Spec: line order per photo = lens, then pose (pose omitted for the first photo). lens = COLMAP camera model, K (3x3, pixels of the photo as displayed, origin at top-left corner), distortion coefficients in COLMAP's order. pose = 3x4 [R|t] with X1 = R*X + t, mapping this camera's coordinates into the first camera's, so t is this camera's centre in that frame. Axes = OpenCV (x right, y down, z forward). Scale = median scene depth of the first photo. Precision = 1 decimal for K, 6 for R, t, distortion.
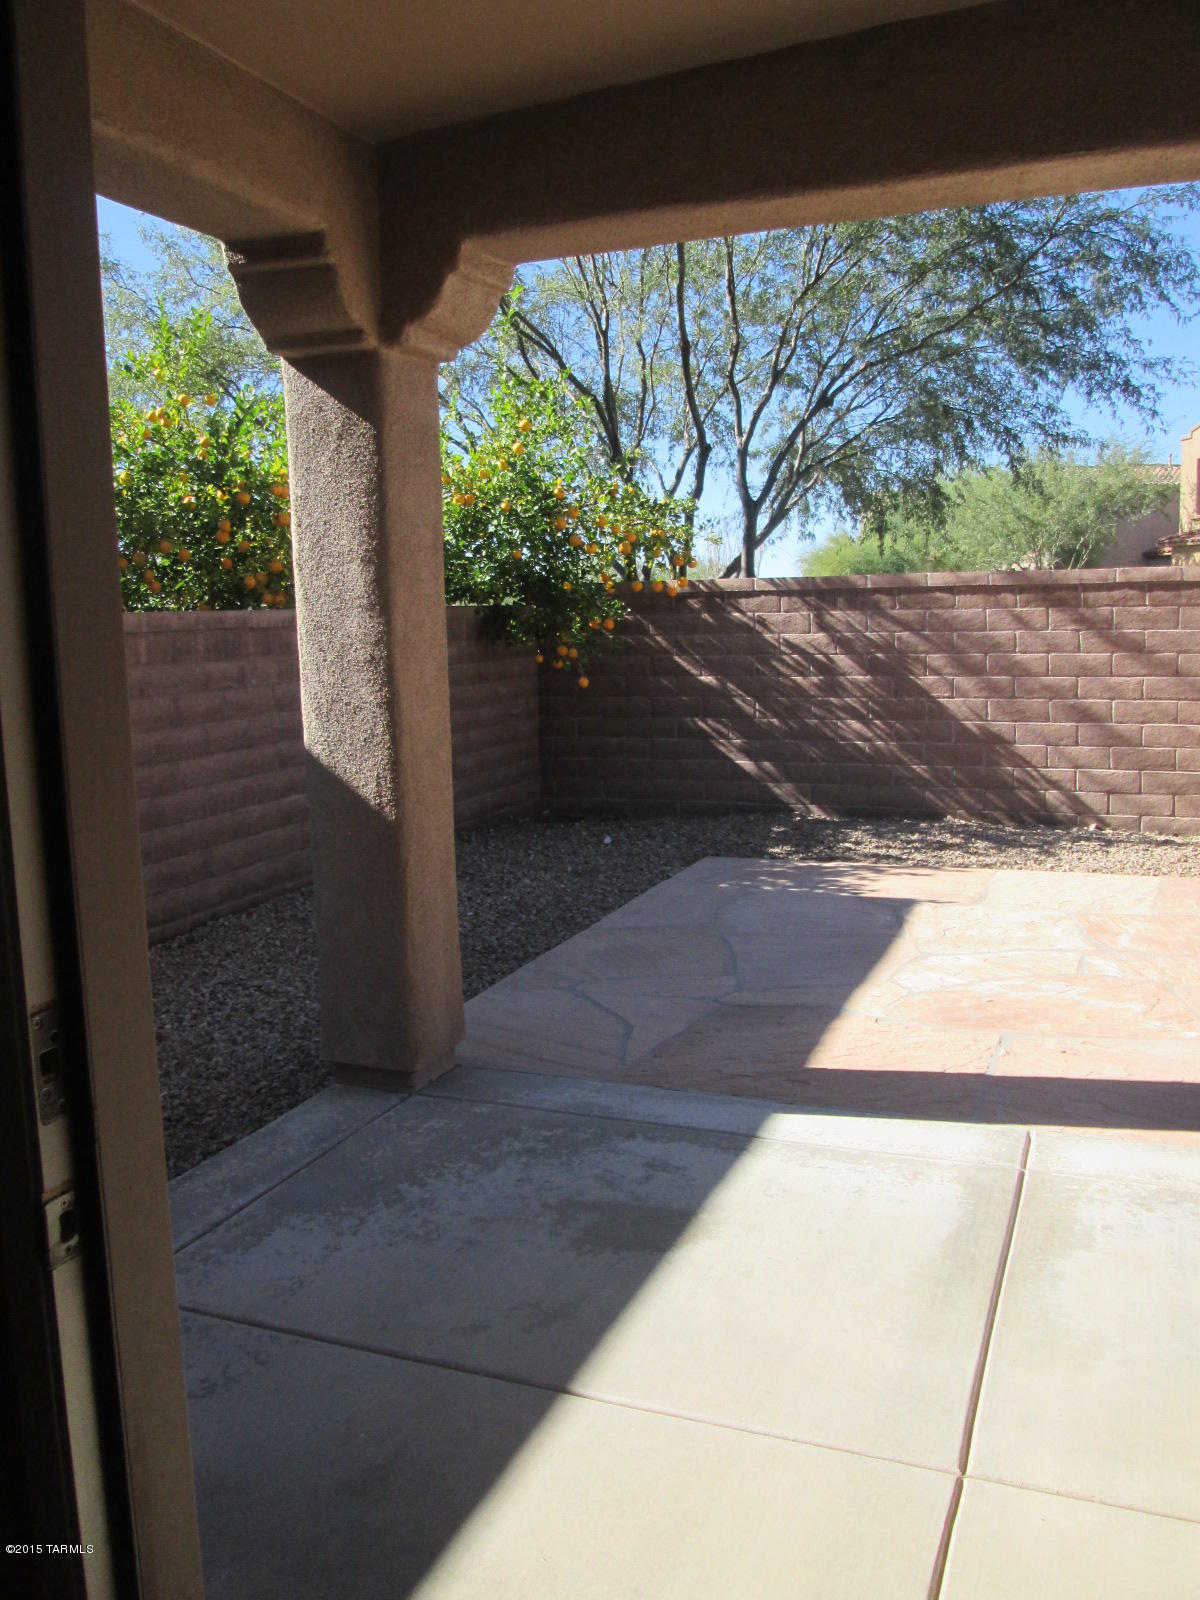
lens RADIAL K [[1307.0, 0, 600.0], [0, 1307.0, 800.0], [0, 0, 1]] dist [-0.020450, -0.004533]
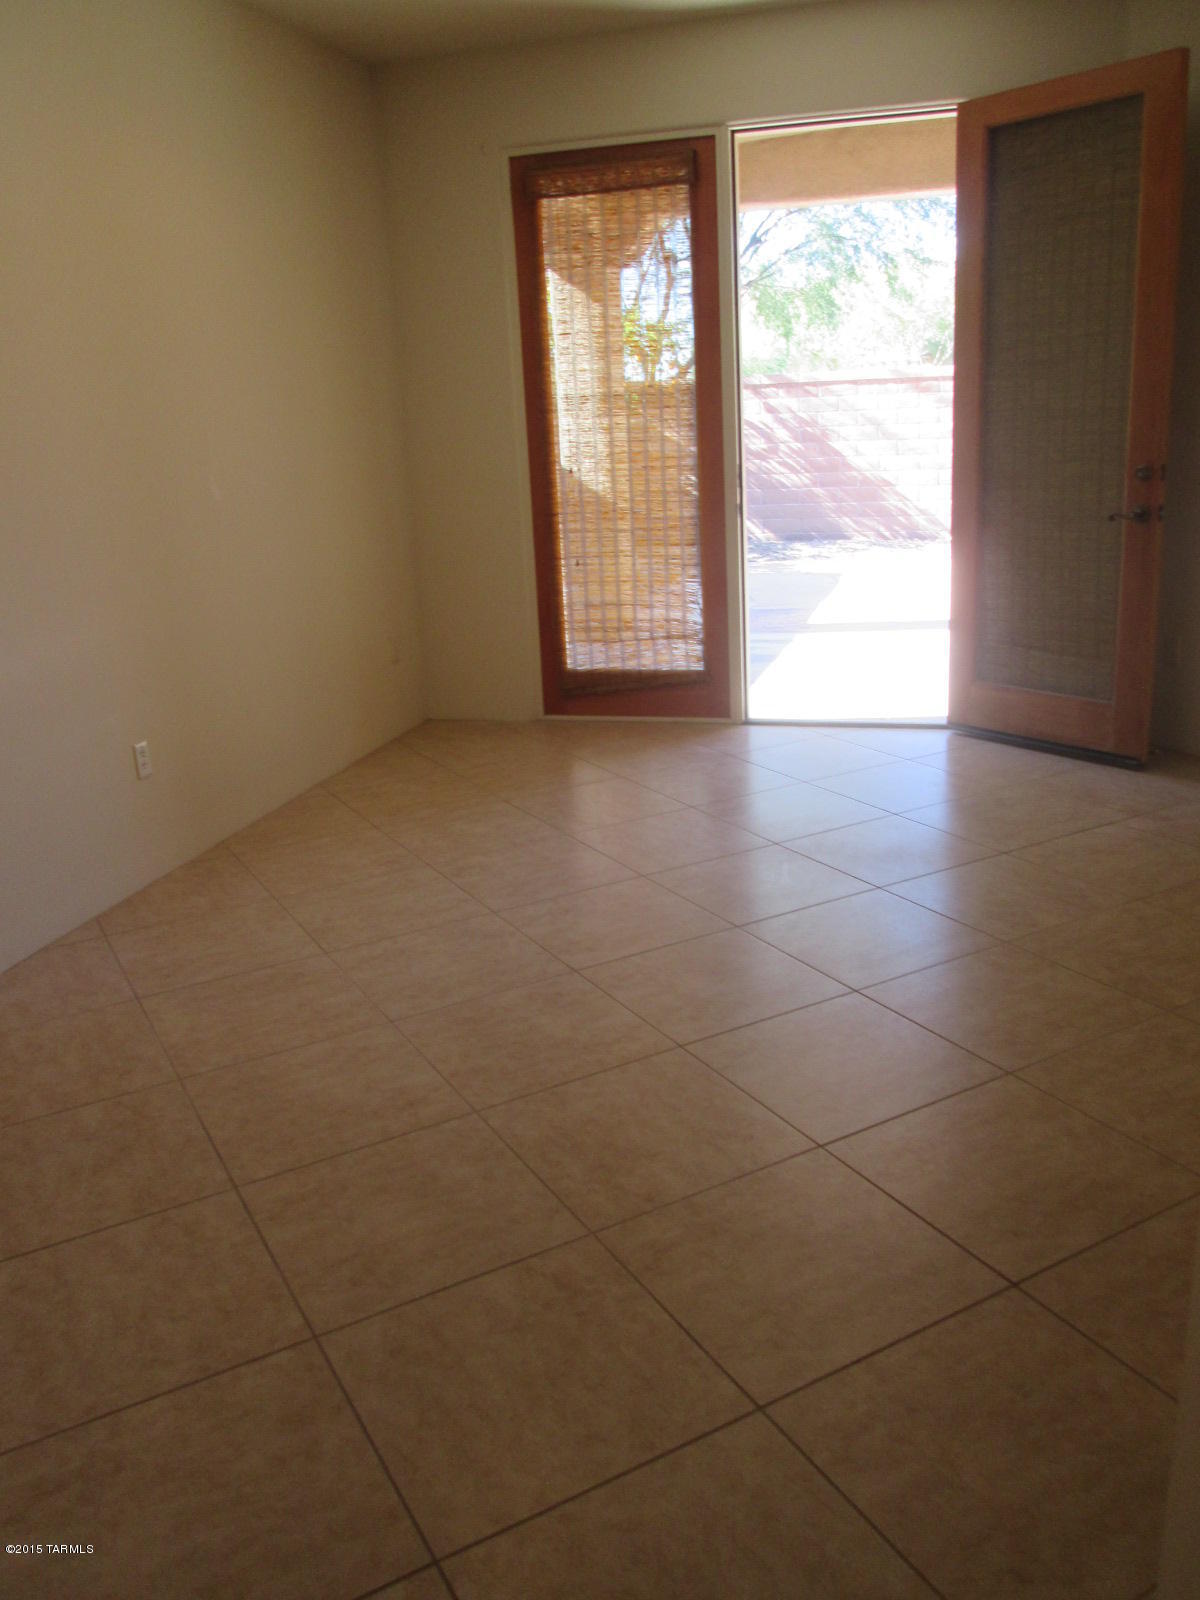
lens RADIAL K [[1307.0, 0, 600.0], [0, 1307.0, 800.0], [0, 0, 1]] dist [-0.020450, -0.004533]
pose [[0.994519, -0.050038, 0.091810, -0.185231], [0.036287, 0.988655, 0.145754, 0.084975], [-0.098062, -0.141624, 0.985052, -0.516101]]
